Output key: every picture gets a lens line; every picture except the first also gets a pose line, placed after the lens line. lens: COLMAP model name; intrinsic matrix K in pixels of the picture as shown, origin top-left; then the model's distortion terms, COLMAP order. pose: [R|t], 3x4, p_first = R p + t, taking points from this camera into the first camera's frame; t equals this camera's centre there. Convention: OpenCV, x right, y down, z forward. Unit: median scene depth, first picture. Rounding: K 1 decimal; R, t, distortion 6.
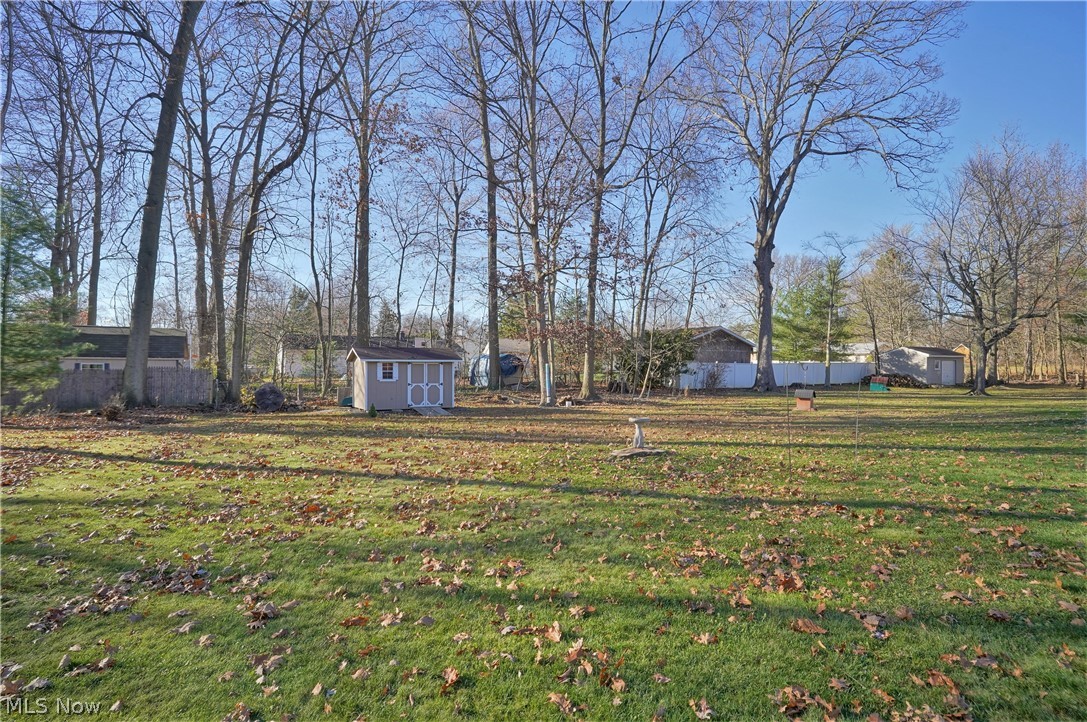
lens RADIAL K [[592.1, 0, 556.1], [0, 592.1, 364.8], [0, 0, 1]] dist [-0.076361, 0.045083]
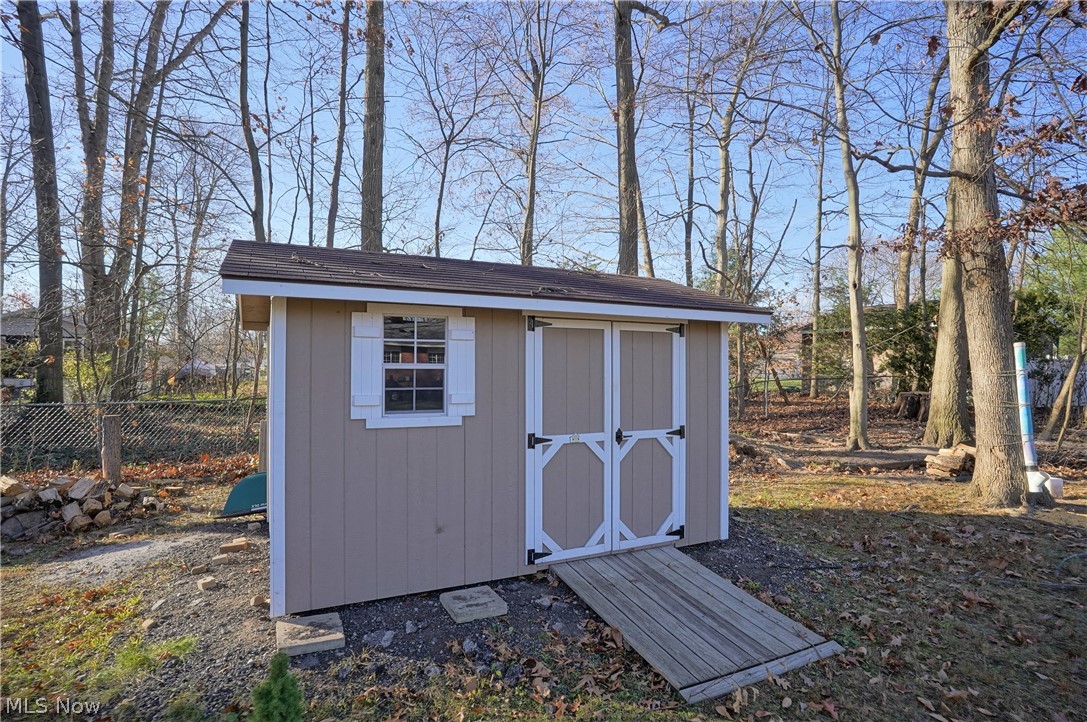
lens RADIAL K [[592.1, 0, 556.1], [0, 592.1, 364.8], [0, 0, 1]] dist [-0.076361, 0.045083]
pose [[0.998775, -0.002692, -0.049403, -0.226572], [0.002293, 0.999964, -0.008136, 0.011269], [0.049423, 0.008013, 0.998746, 0.795576]]
